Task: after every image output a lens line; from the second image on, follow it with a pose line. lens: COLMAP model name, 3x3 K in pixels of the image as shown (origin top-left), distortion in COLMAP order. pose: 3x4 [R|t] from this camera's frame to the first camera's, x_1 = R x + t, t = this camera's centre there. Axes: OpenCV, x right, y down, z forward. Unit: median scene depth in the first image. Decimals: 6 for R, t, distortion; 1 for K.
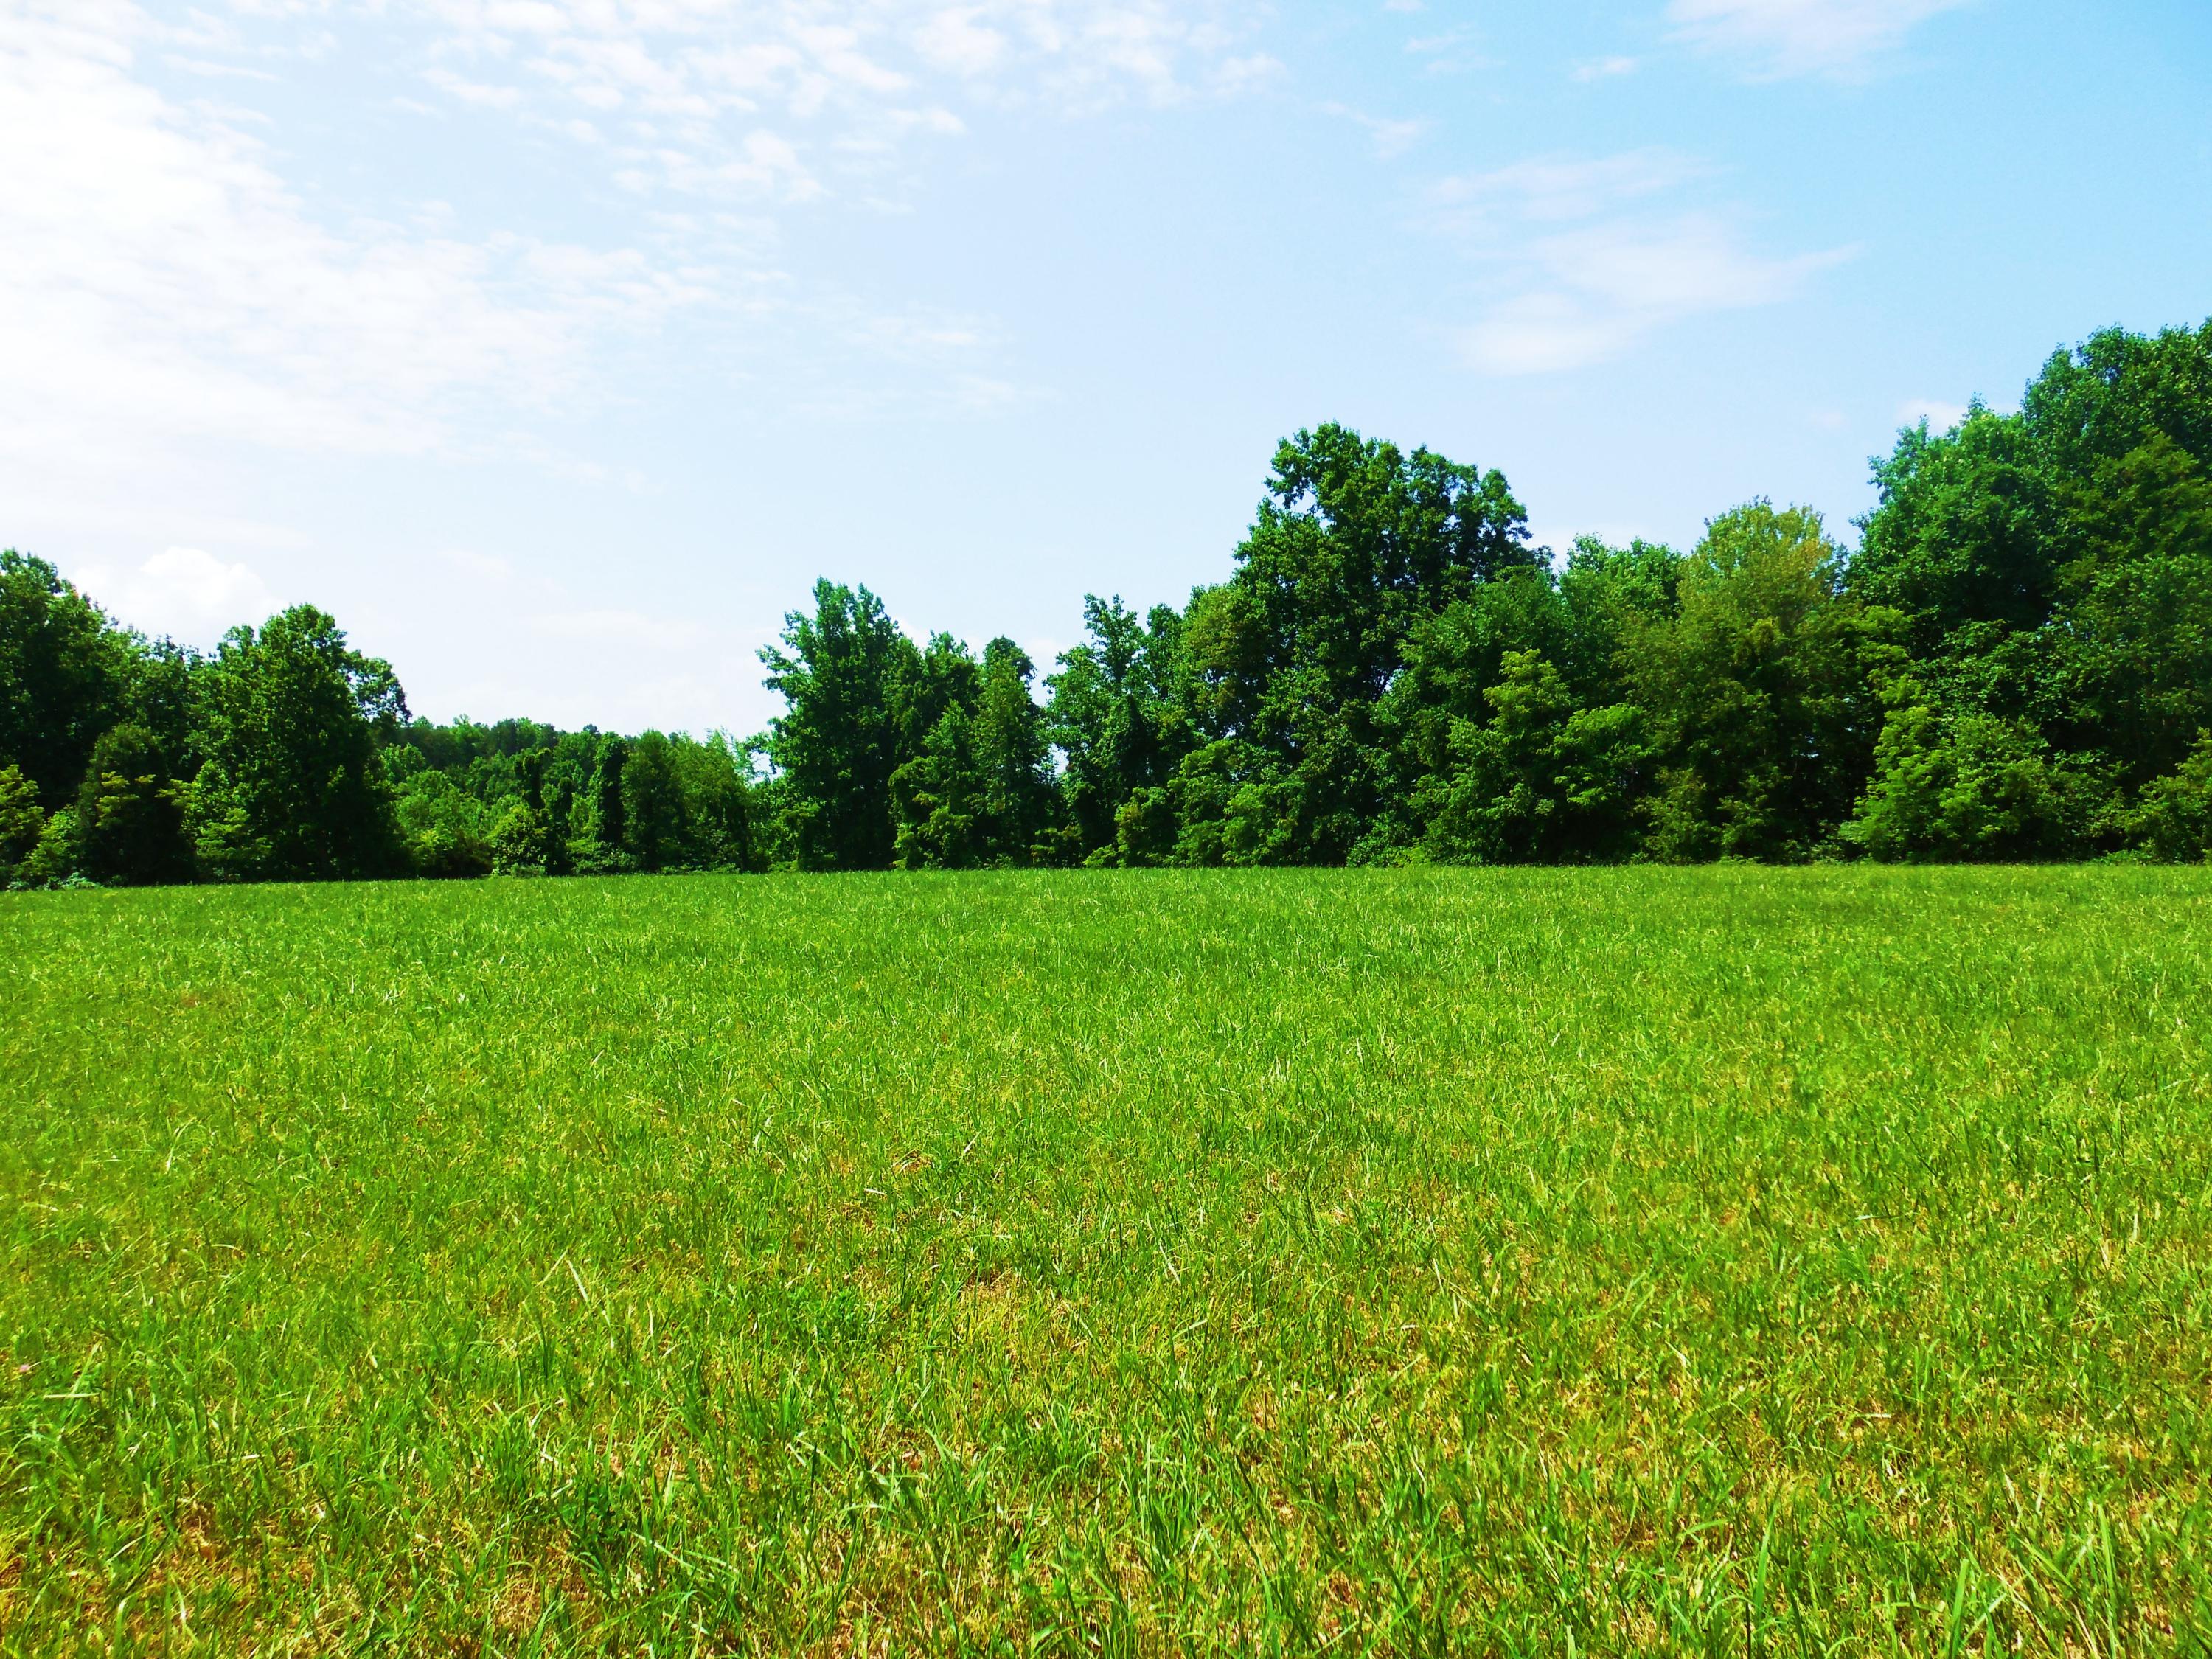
lens RADIAL K [[1720.7, 0, 1085.6], [0, 1720.7, 829.5], [0, 0, 1]] dist [-0.090458, 0.096289]
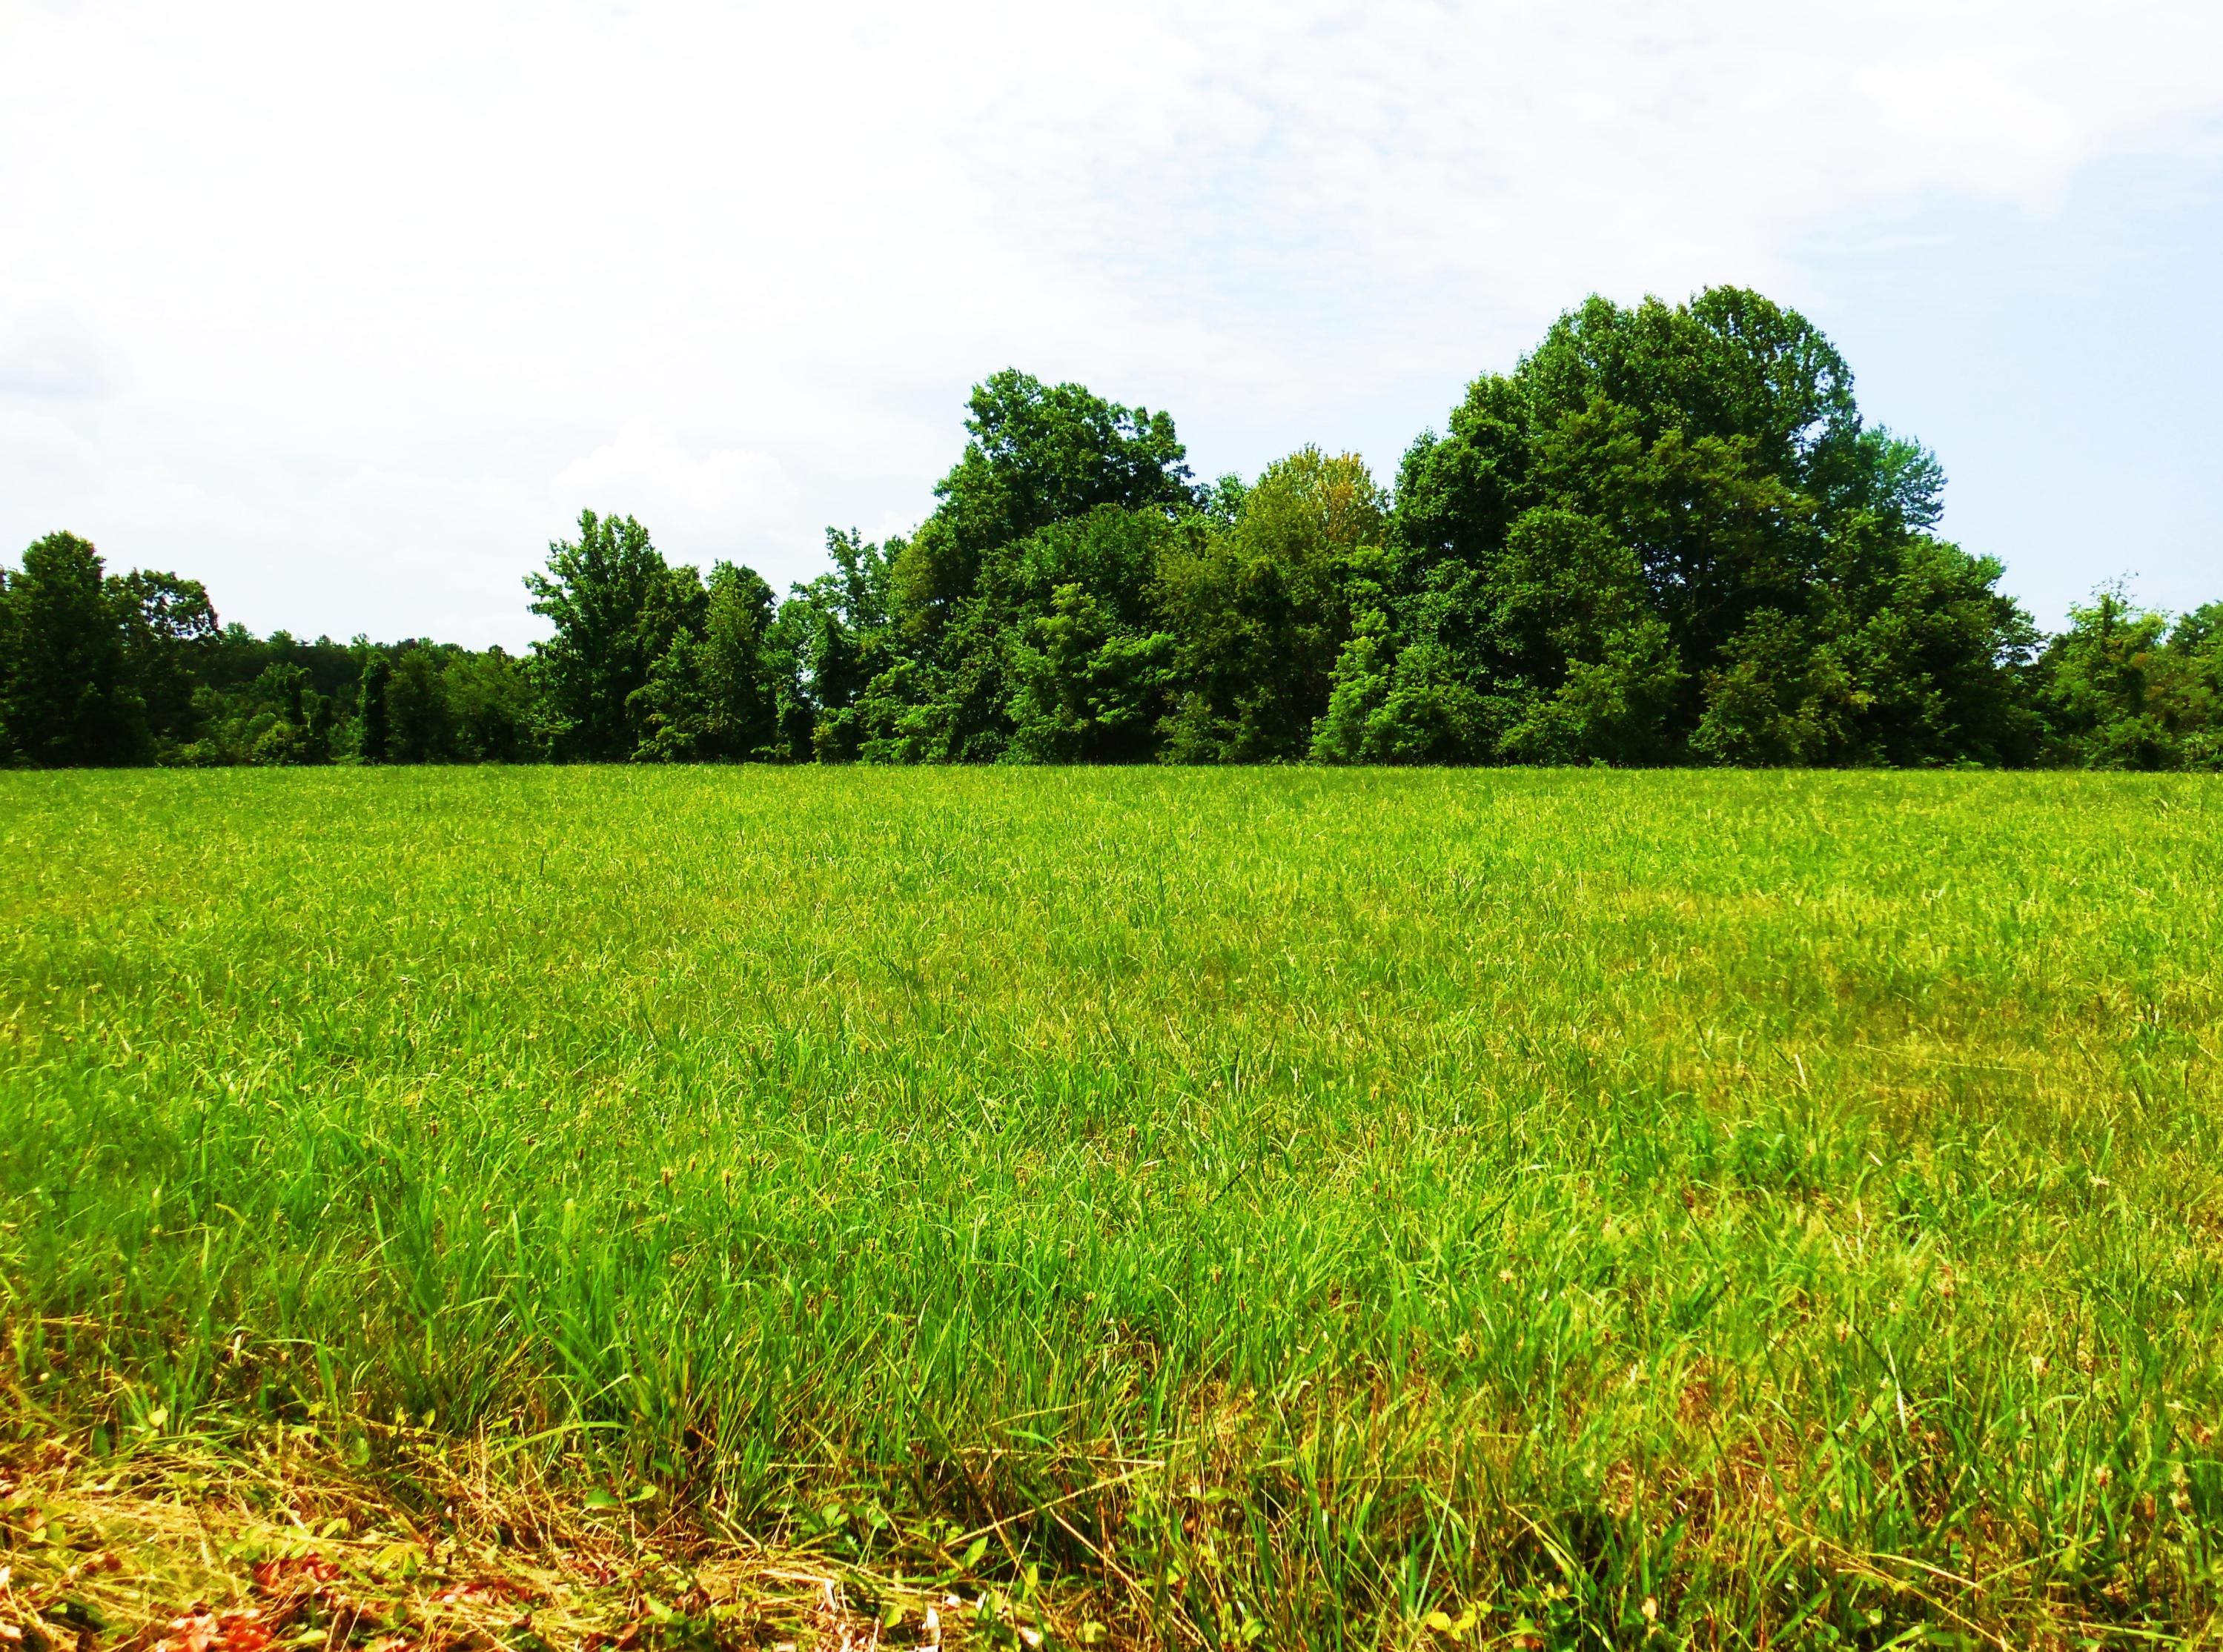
lens RADIAL K [[1771.4, 0, 1099.7], [0, 1771.4, 823.4], [0, 0, 1]] dist [-0.057986, 0.042057]
pose [[0.999977, 0.006630, 0.001497, 0.279542], [-0.006681, 0.999271, 0.037598, 0.007531], [-0.001246, -0.037608, 0.999292, -0.159947]]
